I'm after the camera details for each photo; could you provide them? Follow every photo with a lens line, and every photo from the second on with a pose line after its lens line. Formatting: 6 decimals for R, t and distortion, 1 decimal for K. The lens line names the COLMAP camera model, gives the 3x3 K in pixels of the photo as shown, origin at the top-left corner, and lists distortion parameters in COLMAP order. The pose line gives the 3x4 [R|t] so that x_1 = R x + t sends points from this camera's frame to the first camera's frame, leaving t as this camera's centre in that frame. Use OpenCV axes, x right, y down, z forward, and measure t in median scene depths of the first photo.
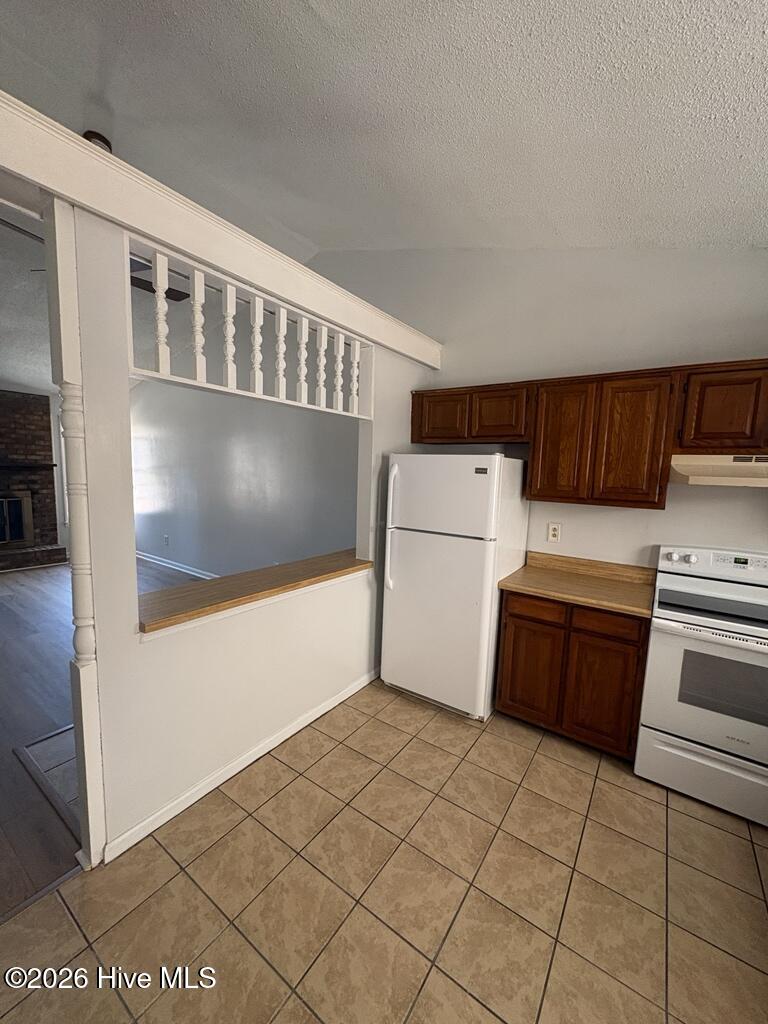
lens RADIAL K [[407.1, 0, 384.3], [0, 407.1, 513.5], [0, 0, 1]] dist [0.001584, -0.000182]
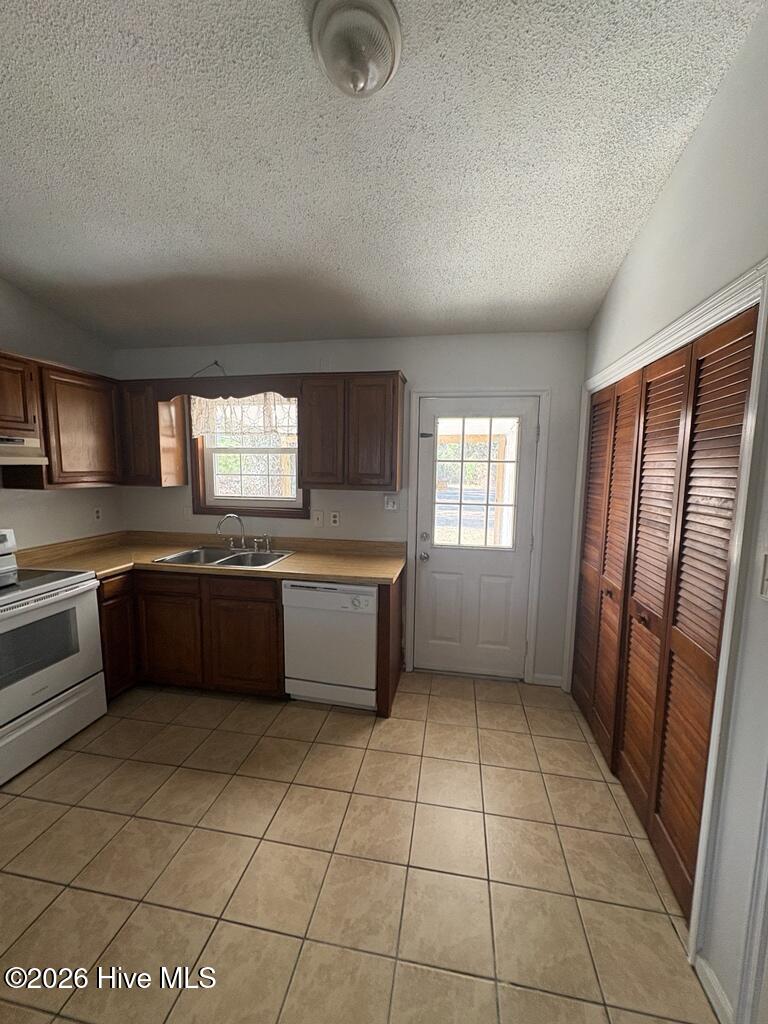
lens RADIAL K [[407.1, 0, 385.5], [0, 407.1, 511.9], [0, 0, 1]] dist [0.001584, -0.000182]
pose [[-0.420604, -0.142135, 0.896042, -0.390955], [0.073137, 0.979125, 0.189644, -0.058151], [-0.904292, 0.145299, -0.401428, 0.424413]]
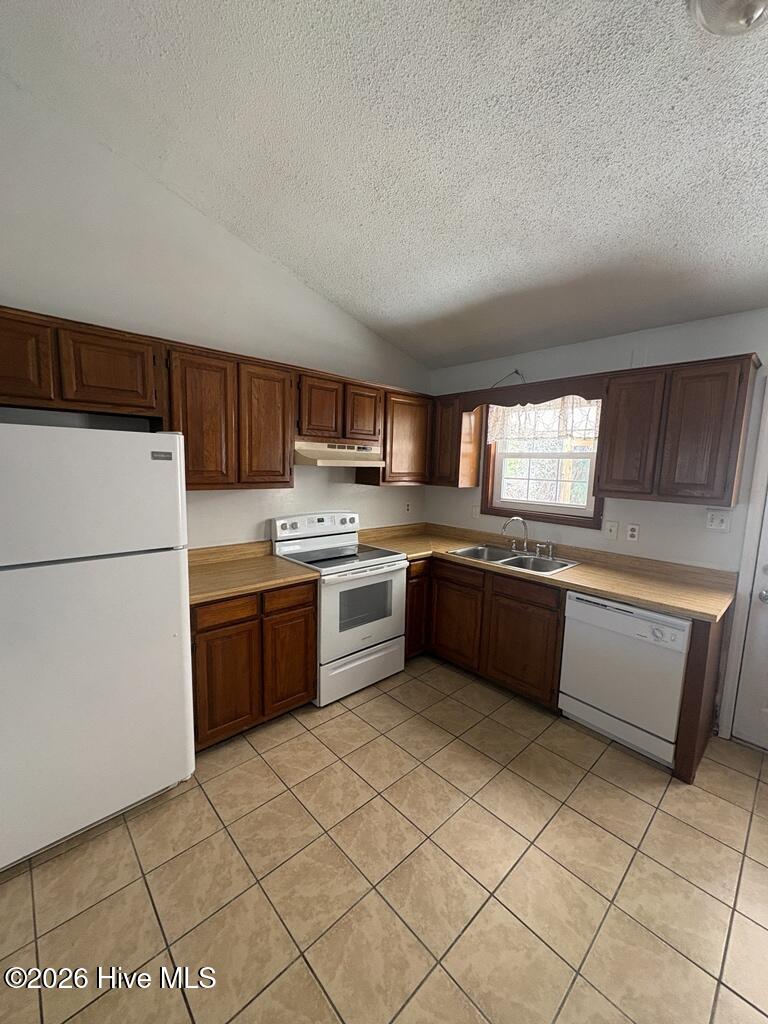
lens RADIAL K [[407.1, 0, 384.9], [0, 407.1, 512.4], [0, 0, 1]] dist [0.001584, -0.000182]
pose [[0.204644, -0.145791, 0.967918, -0.404558], [0.086470, 0.987672, 0.130484, -0.068962], [-0.975010, 0.056993, 0.214727, 0.485663]]
